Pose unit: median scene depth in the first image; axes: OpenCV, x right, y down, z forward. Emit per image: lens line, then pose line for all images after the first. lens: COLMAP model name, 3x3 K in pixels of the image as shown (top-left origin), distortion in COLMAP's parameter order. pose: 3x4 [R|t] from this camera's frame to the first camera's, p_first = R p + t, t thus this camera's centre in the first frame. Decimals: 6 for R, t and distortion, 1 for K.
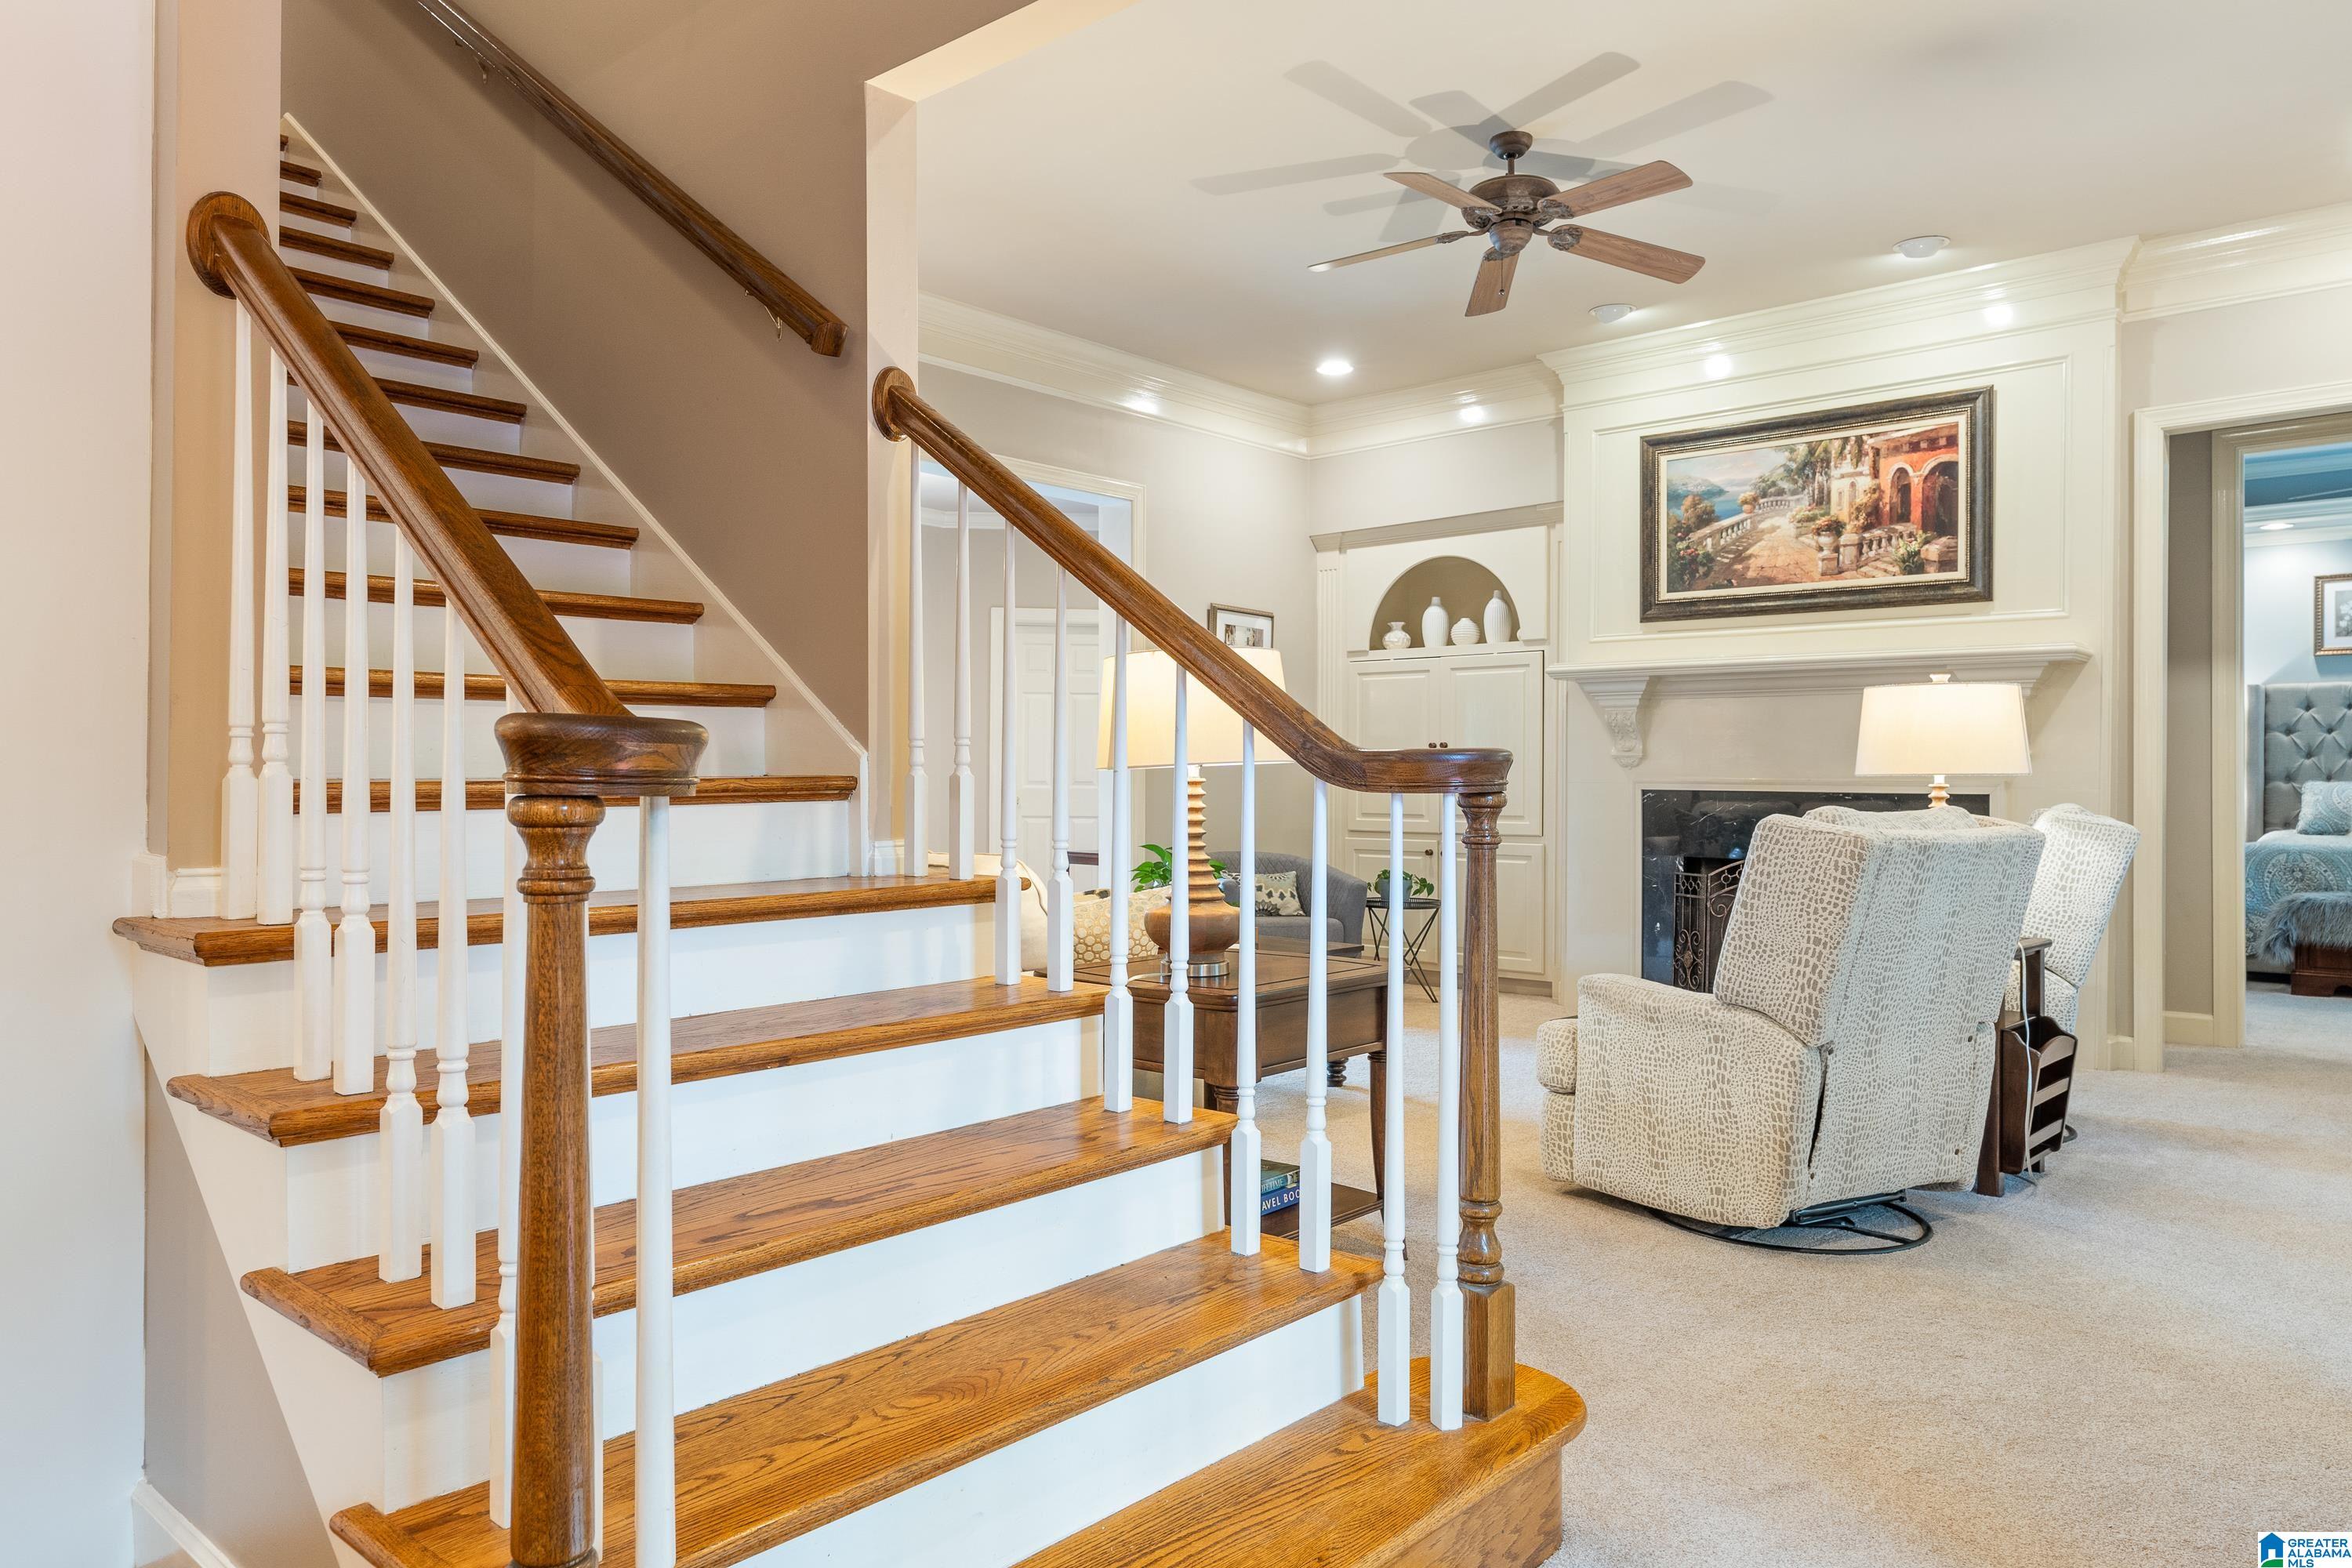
lens RADIAL K [[1521.6, 0, 1172.6], [0, 1521.6, 784.3], [0, 0, 1]] dist [-0.009146, 0.000479]
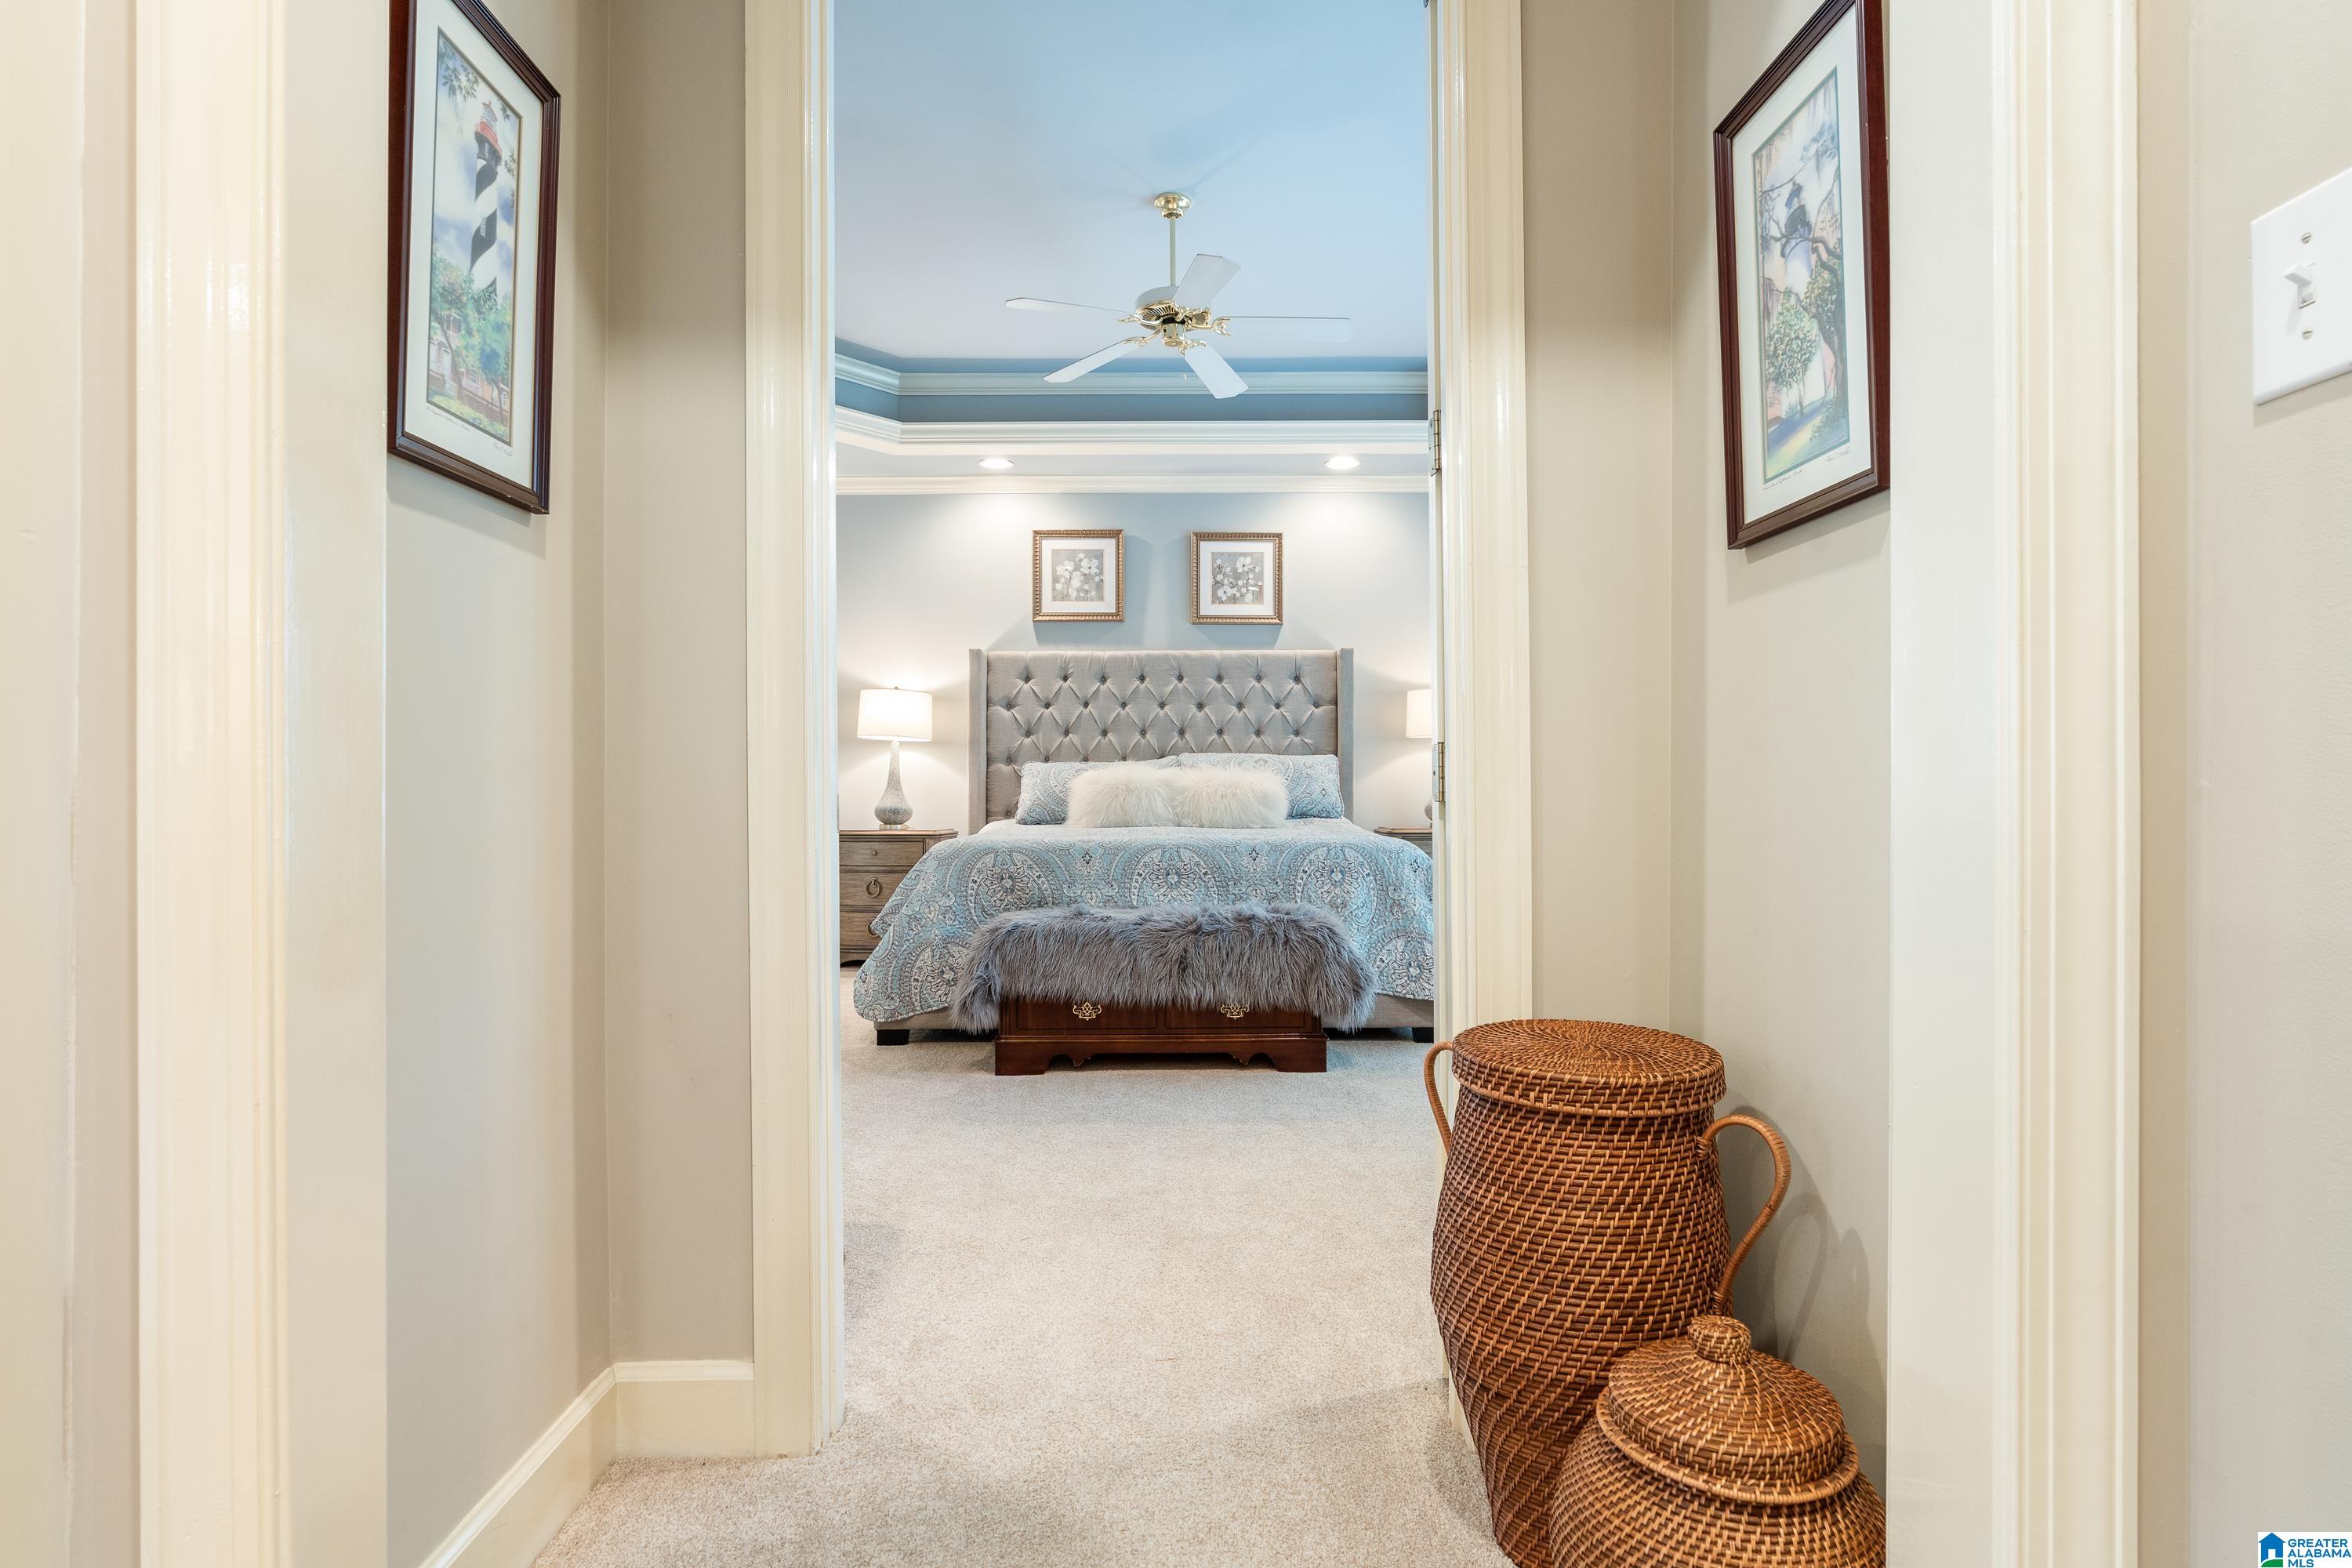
lens RADIAL K [[1153.1, 0, 1172.1], [0, 1153.1, 783.8], [0, 0, 1]] dist [0.002326, 0.000089]
pose [[0.730184, -0.001401, 0.683249, 0.358162], [0.005604, 0.999977, -0.003938, 0.012973], [-0.683228, 0.006704, 0.730175, 0.459877]]
